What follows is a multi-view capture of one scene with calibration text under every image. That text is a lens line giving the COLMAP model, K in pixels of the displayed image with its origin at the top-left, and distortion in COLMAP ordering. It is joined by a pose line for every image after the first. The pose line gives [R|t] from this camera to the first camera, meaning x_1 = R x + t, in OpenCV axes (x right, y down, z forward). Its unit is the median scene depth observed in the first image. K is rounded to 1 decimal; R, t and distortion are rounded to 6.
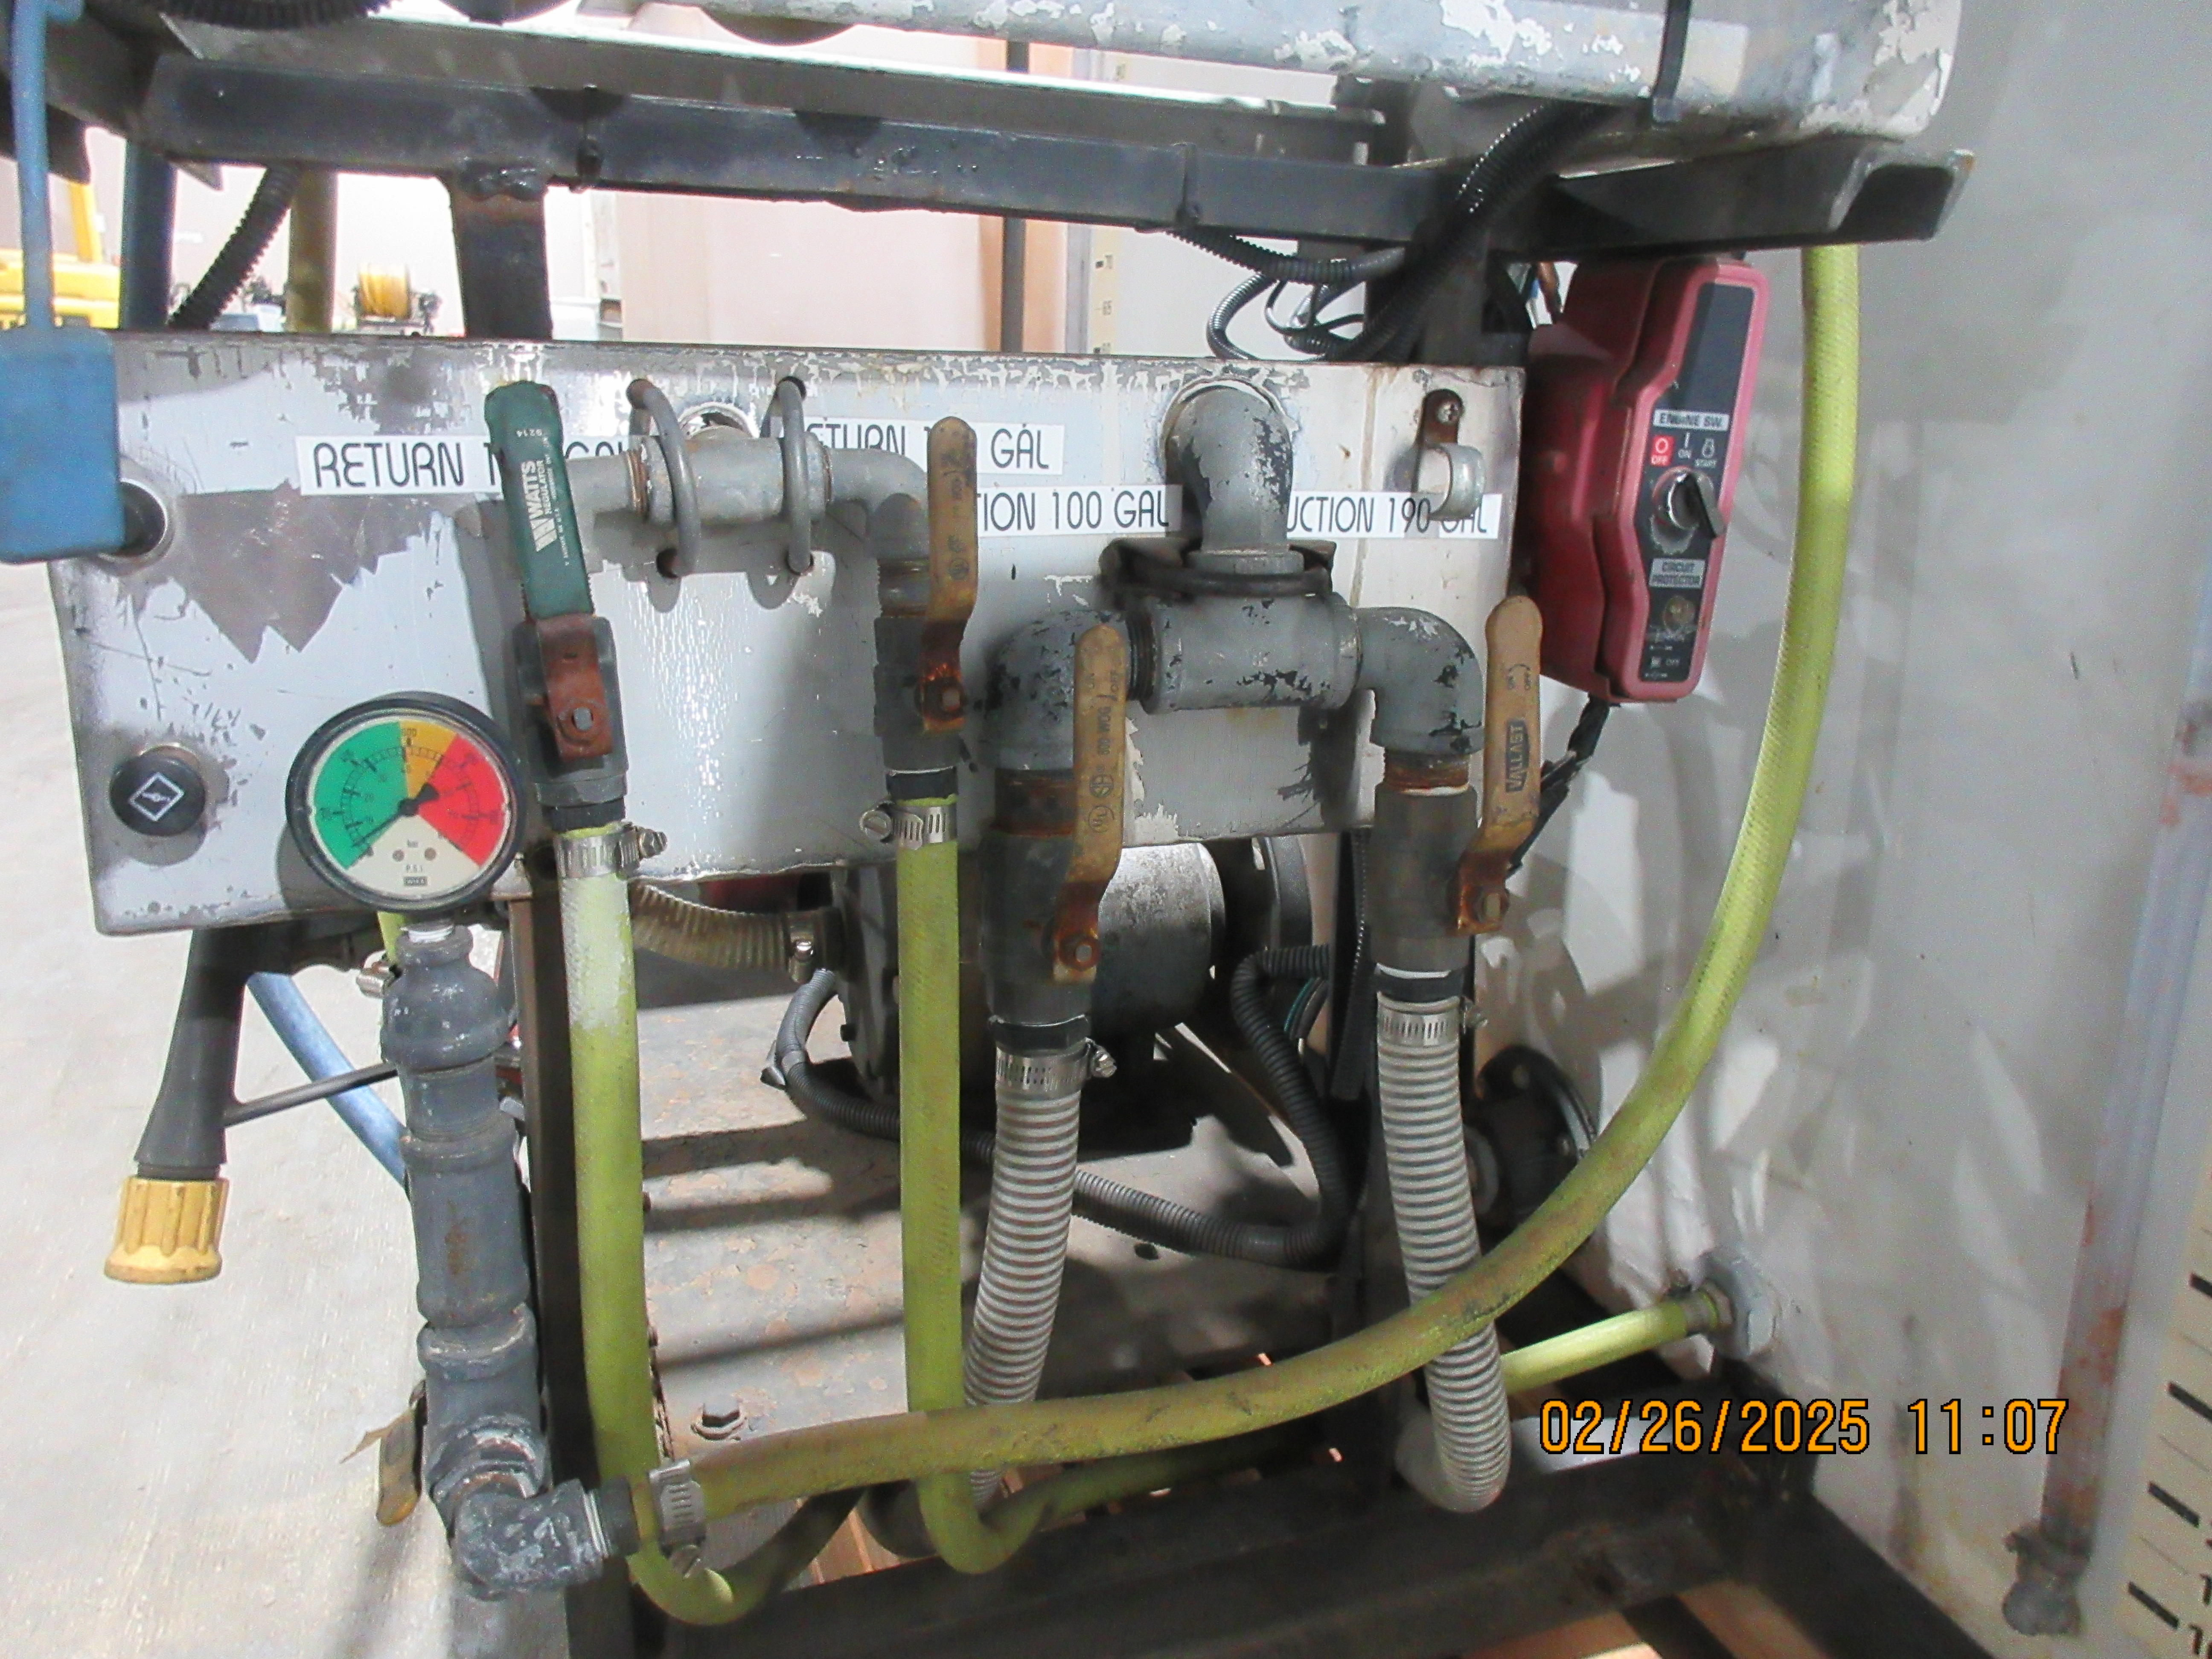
lens RADIAL K [[1596.1, 0, 1107.4], [0, 1596.1, 814.9], [0, 0, 1]] dist [-0.006497, 0.009316]
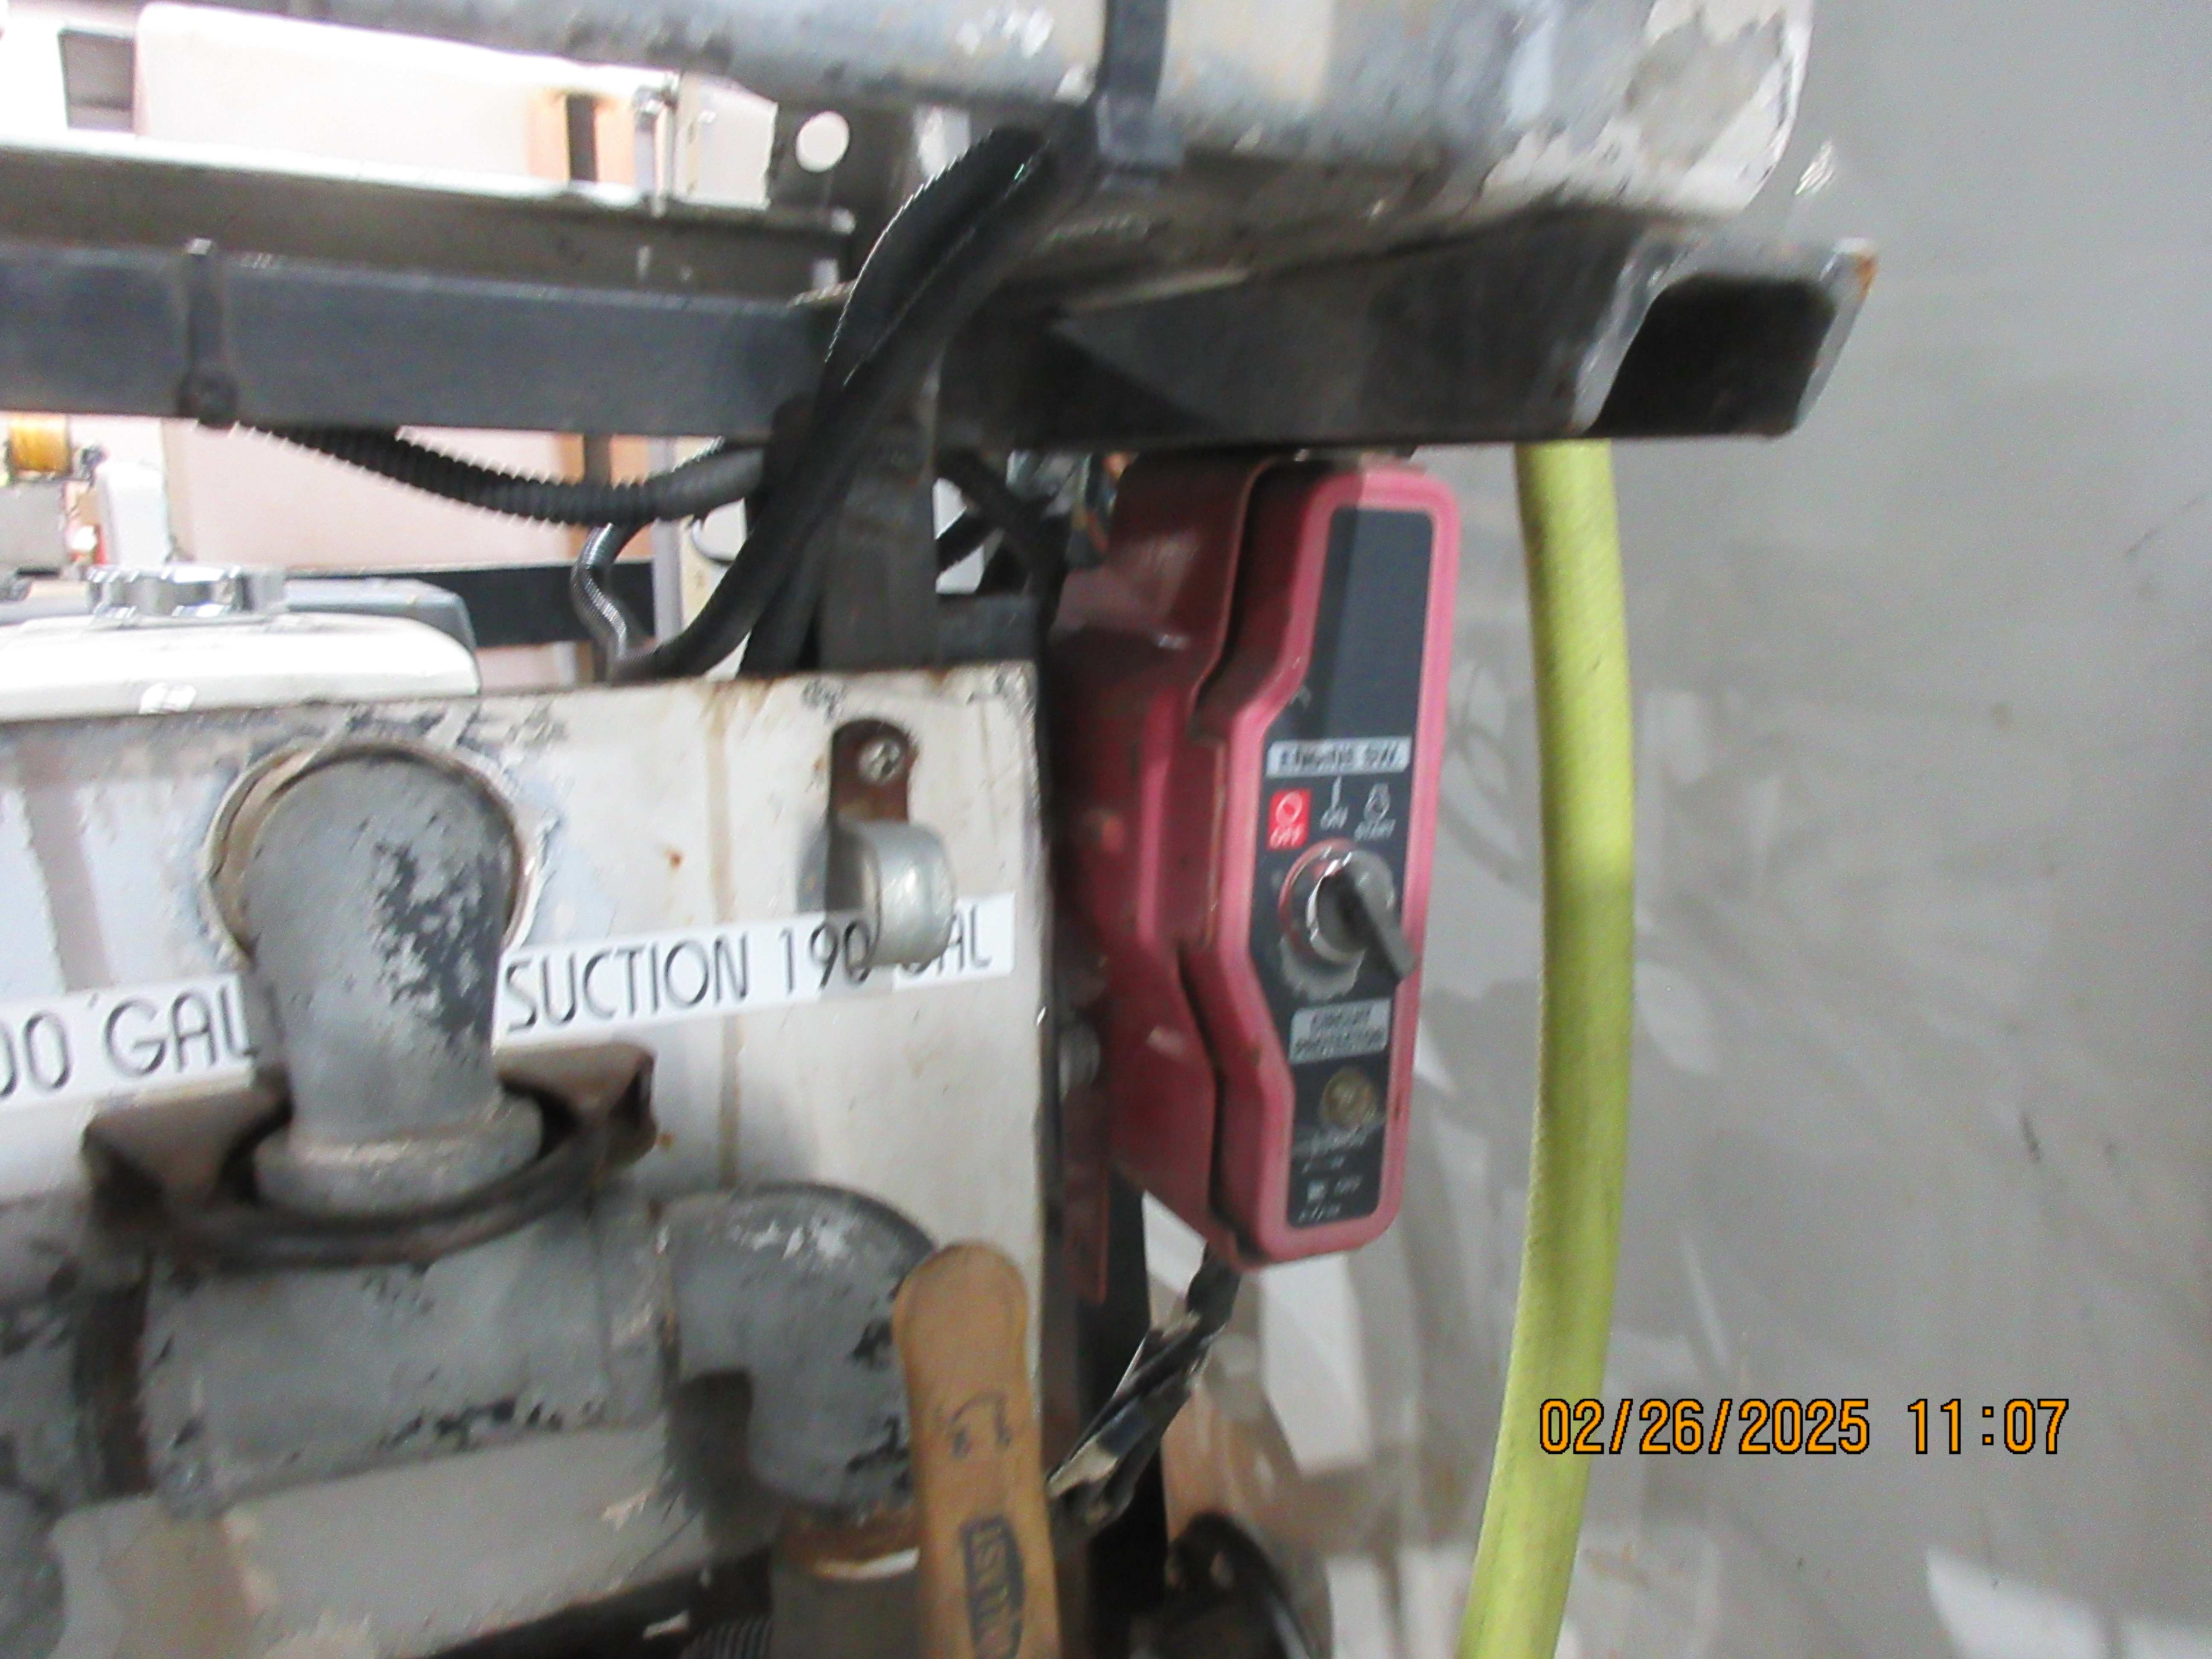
lens RADIAL K [[1596.1, 0, 1107.4], [0, 1596.1, 814.9], [0, 0, 1]] dist [-0.006497, 0.009316]
pose [[0.988026, -0.055926, 0.143793, 0.221249], [0.066707, 0.995223, -0.071282, -0.203499], [-0.139120, 0.080020, 0.987037, 0.509581]]
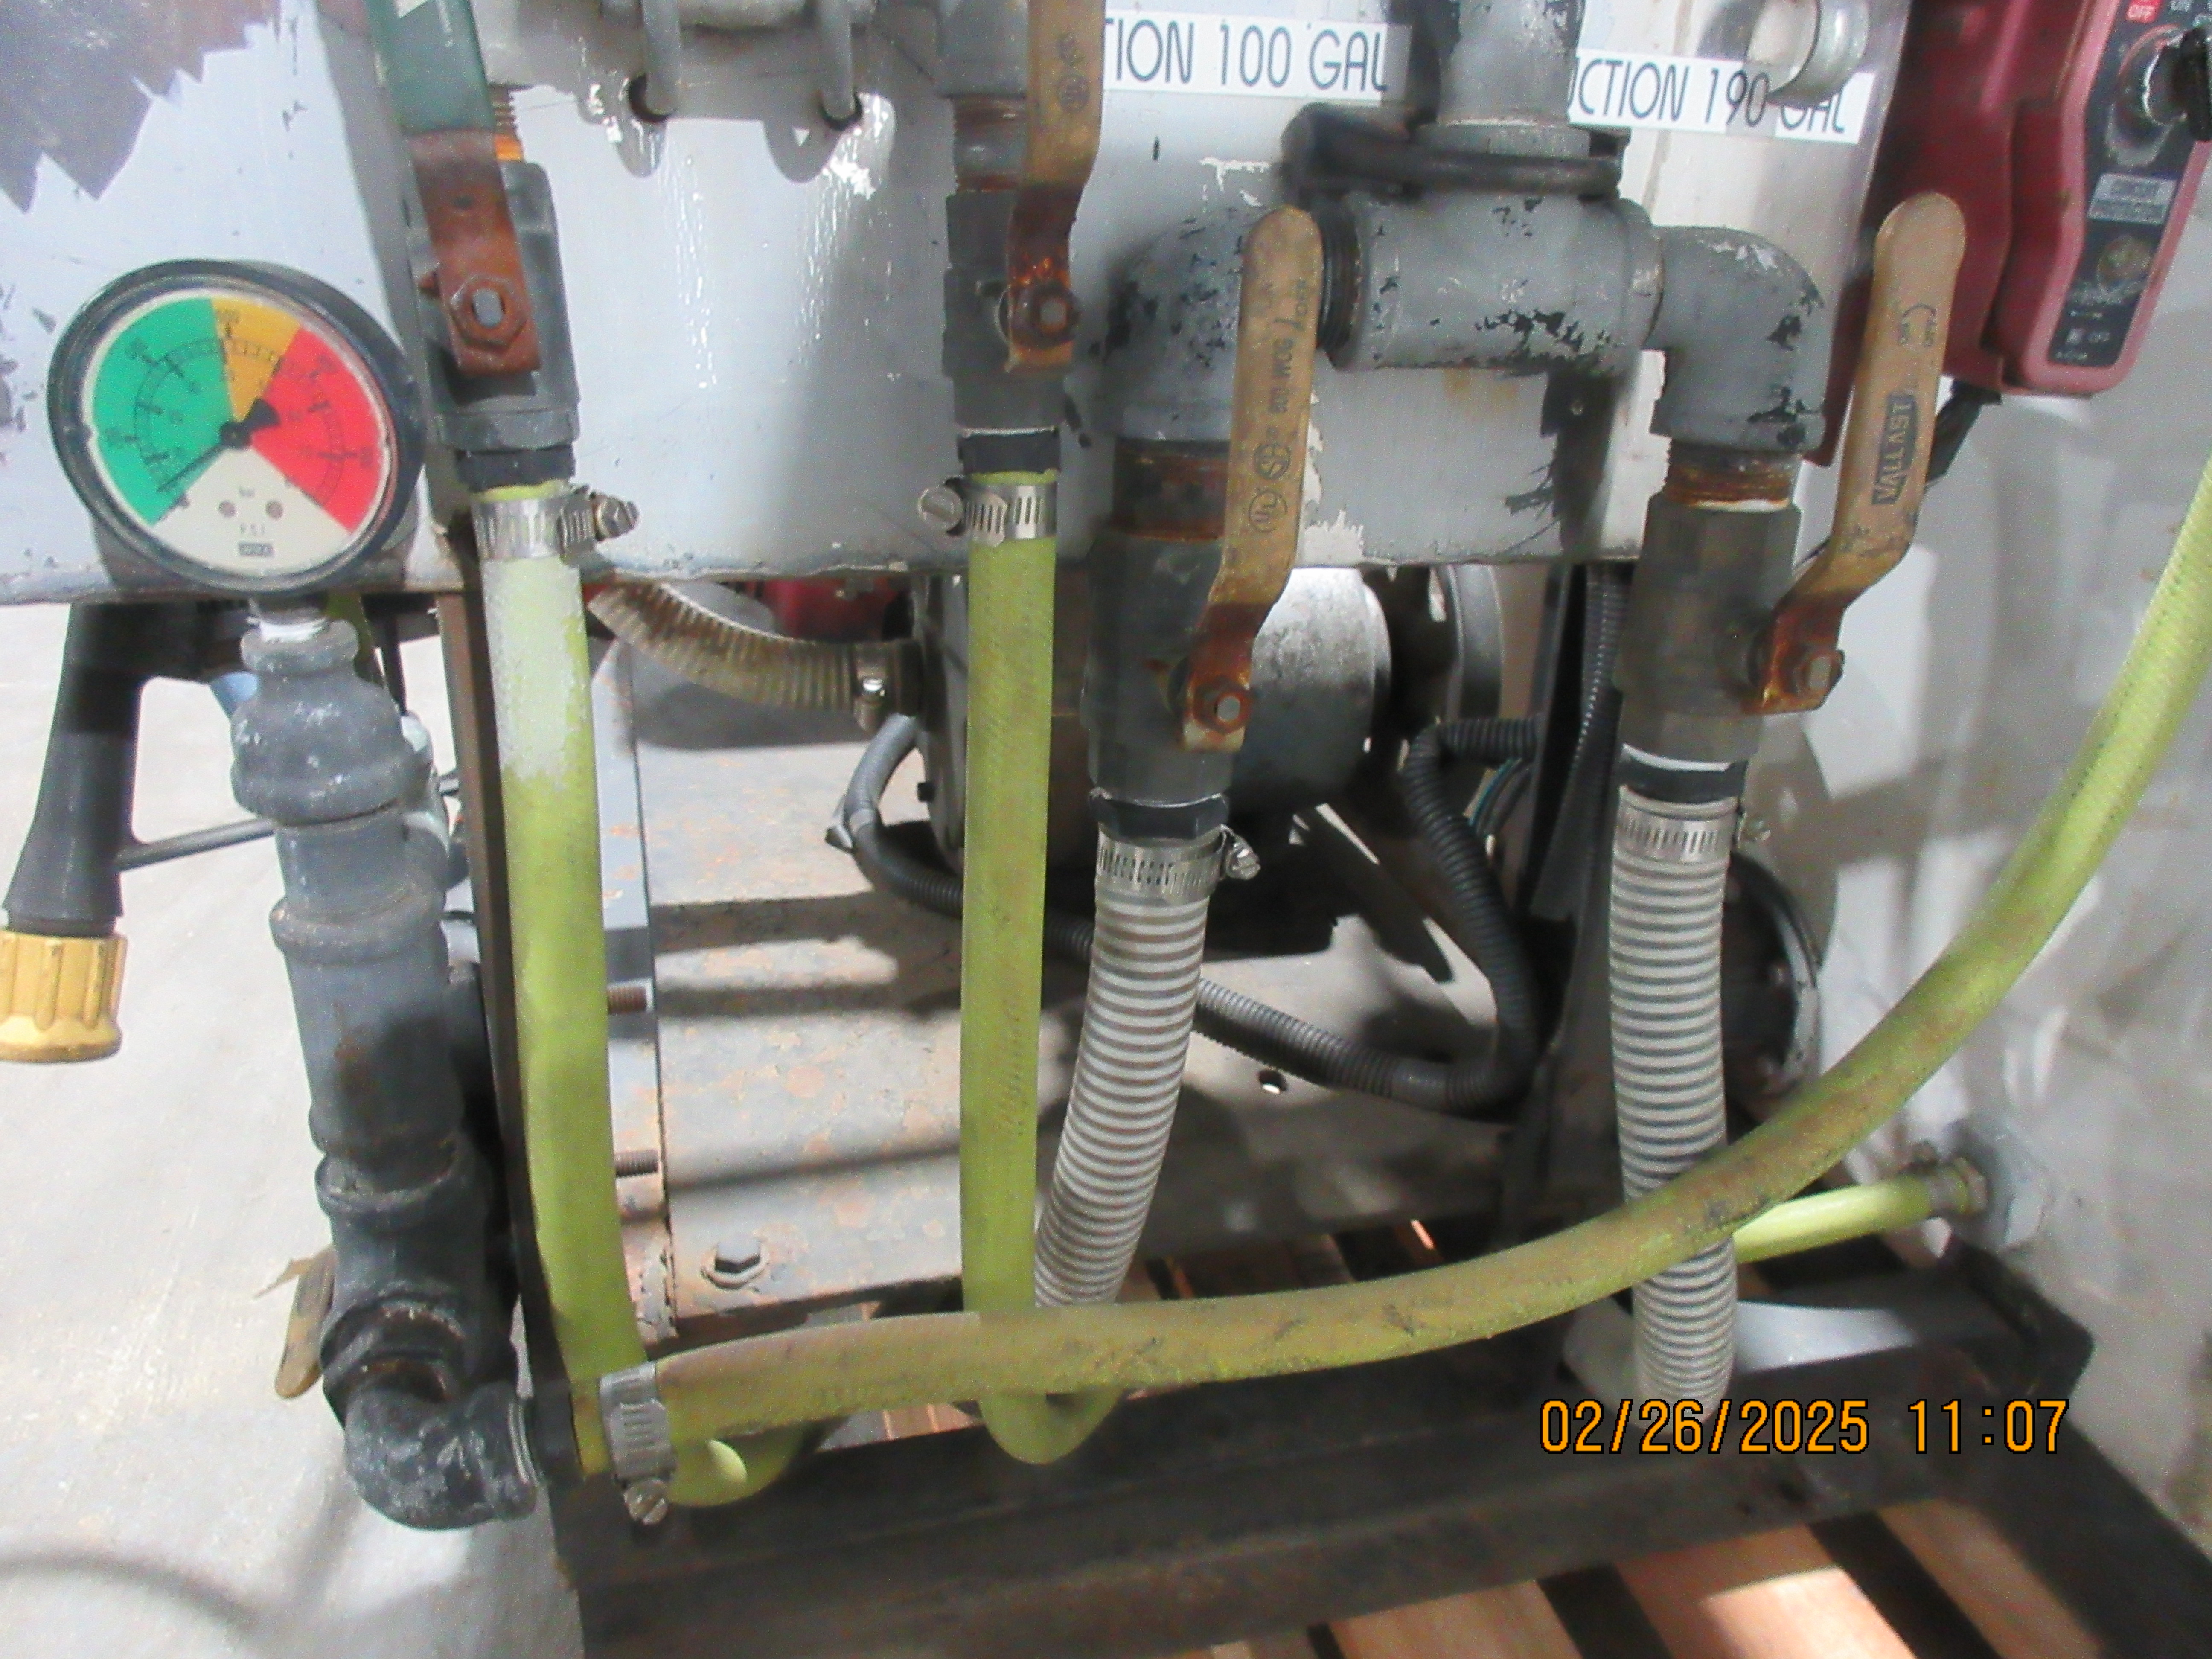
lens RADIAL K [[1596.1, 0, 1107.4], [0, 1596.1, 814.9], [0, 0, 1]] dist [-0.006497, 0.009316]
pose [[0.996014, 0.058338, -0.067476, -0.016585], [-0.047609, 0.987398, 0.150923, 0.027267], [0.075430, -0.147109, 0.986240, 0.277558]]
